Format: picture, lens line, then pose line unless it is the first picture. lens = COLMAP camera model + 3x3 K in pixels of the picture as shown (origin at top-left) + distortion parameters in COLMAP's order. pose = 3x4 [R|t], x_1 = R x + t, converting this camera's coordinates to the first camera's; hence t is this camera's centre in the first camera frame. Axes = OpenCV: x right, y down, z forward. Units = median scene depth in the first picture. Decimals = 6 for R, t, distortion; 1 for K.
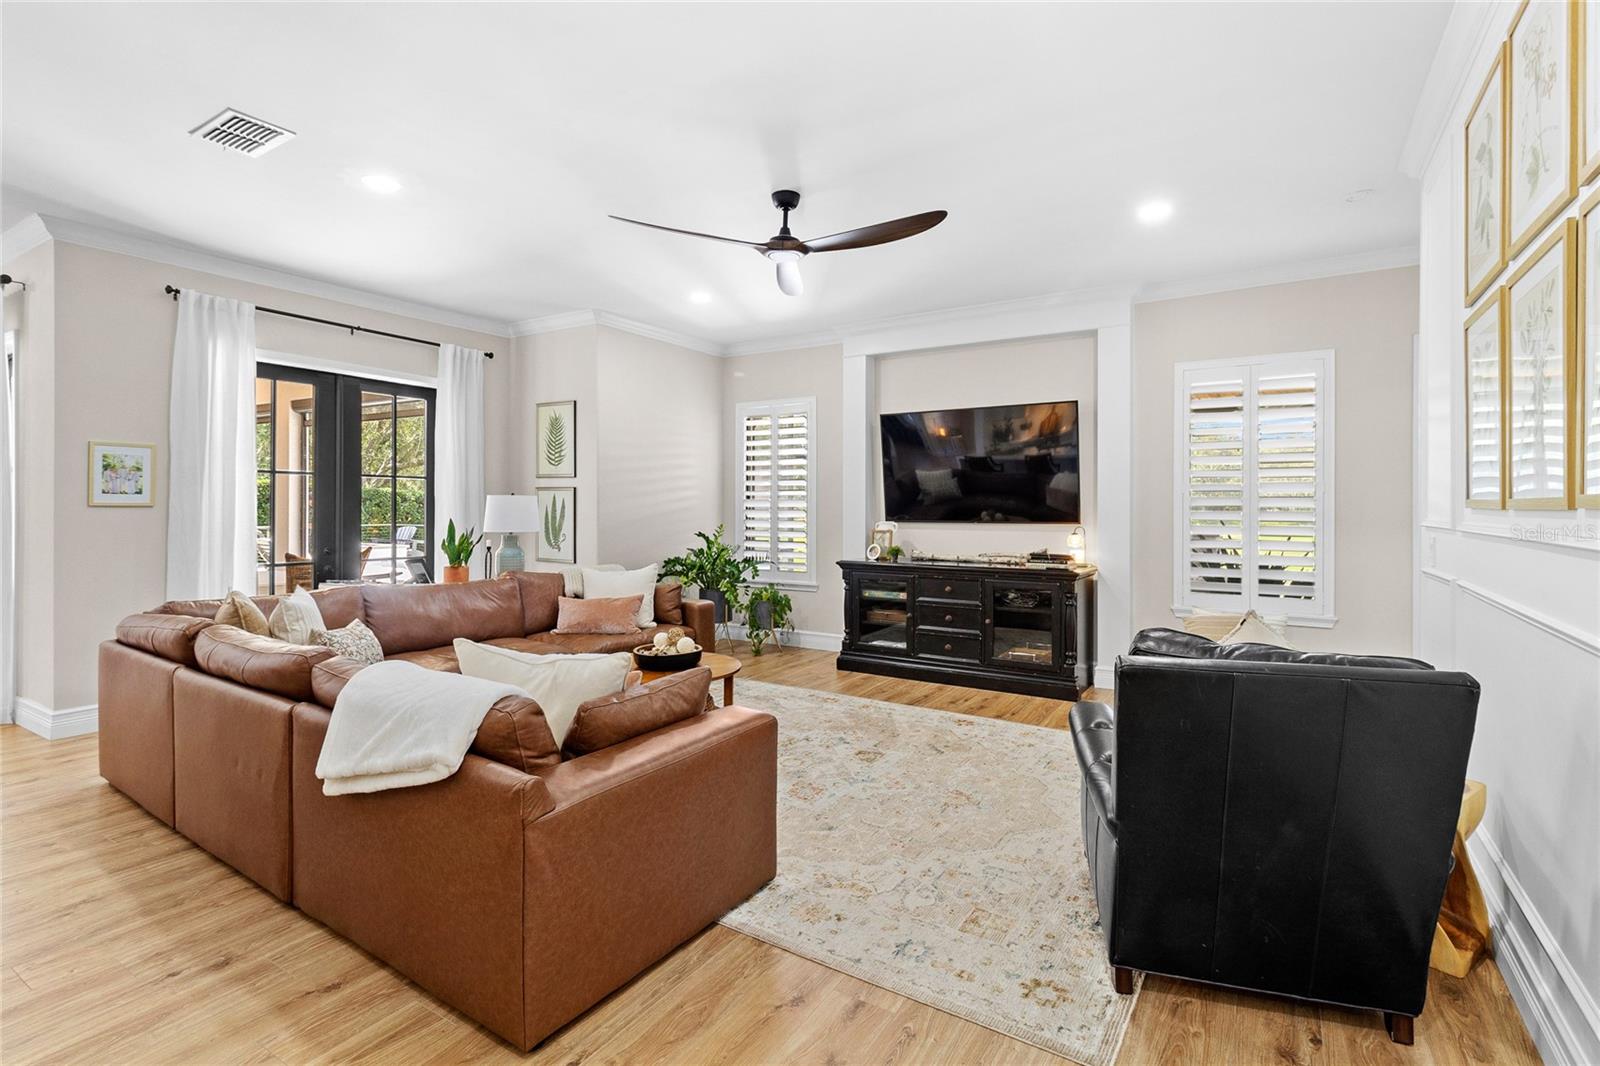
lens RADIAL K [[760.4, 0, 797.3], [0, 760.4, 512.3], [0, 0, 1]] dist [0.000049, 0.000597]
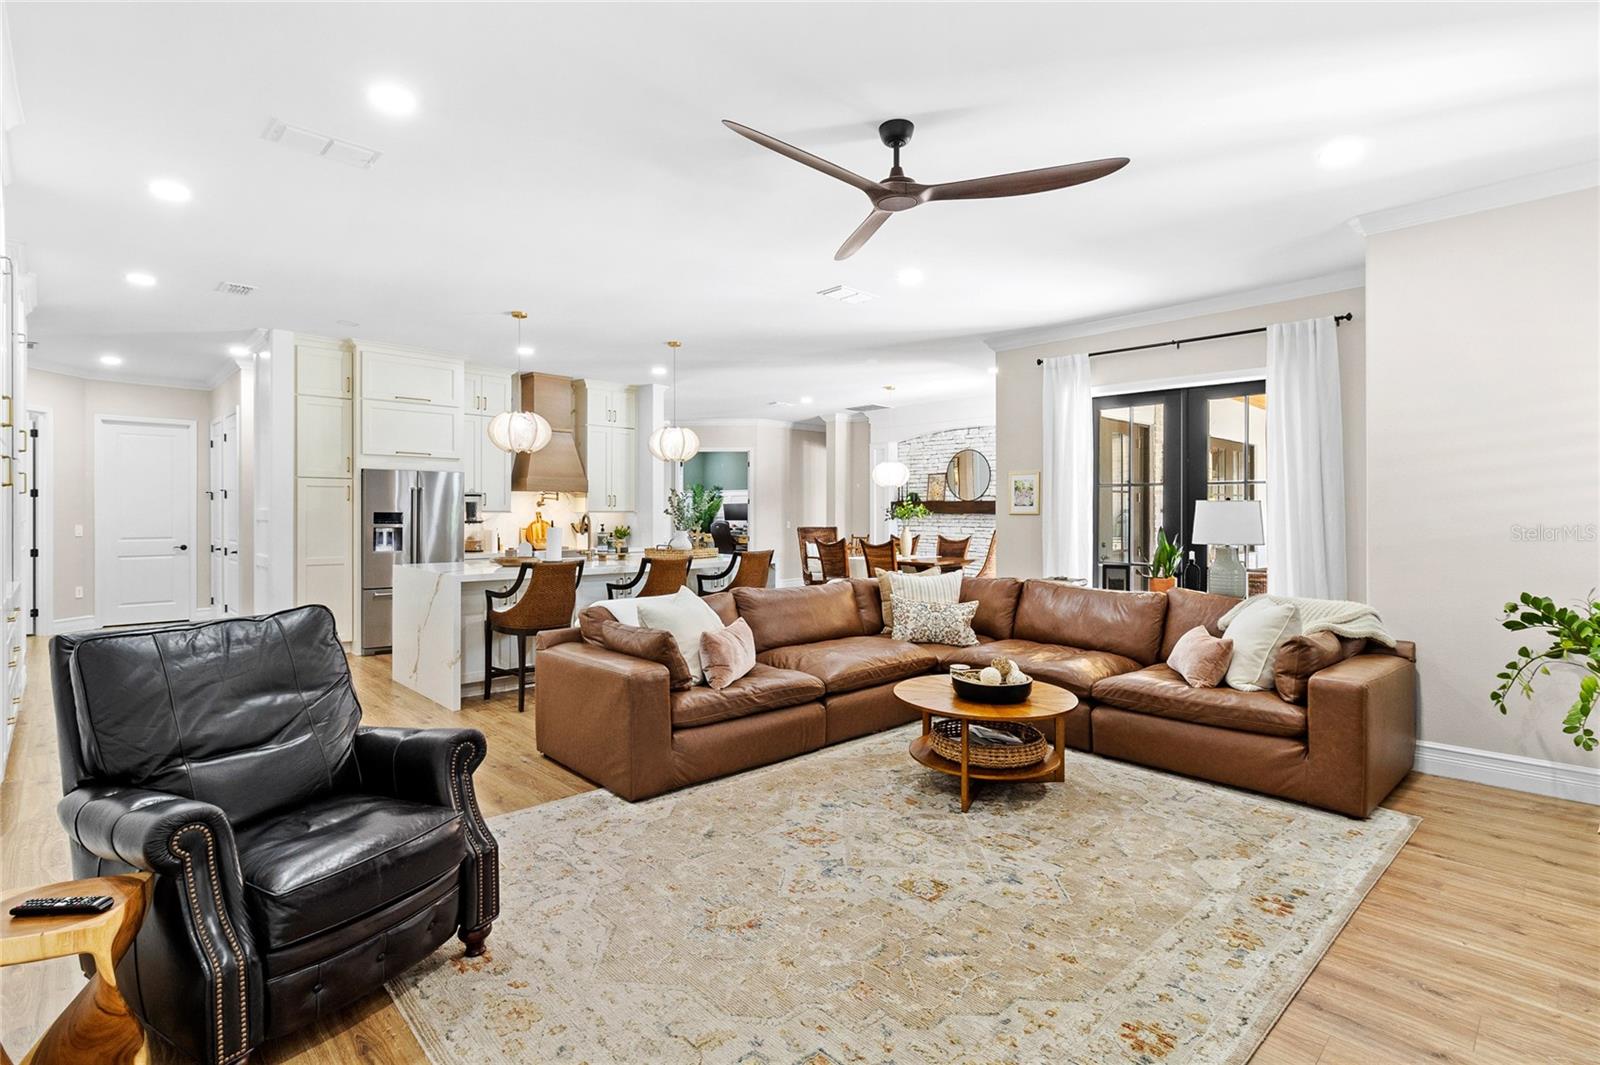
lens RADIAL K [[760.4, 0, 797.3], [0, 760.4, 511.8], [0, 0, 1]] dist [0.000049, 0.000597]
pose [[-0.245613, -0.007294, -0.969341, 0.795728], [-0.009885, 0.999939, -0.005020, -0.001120], [0.969318, 0.008349, -0.245670, 1.099908]]
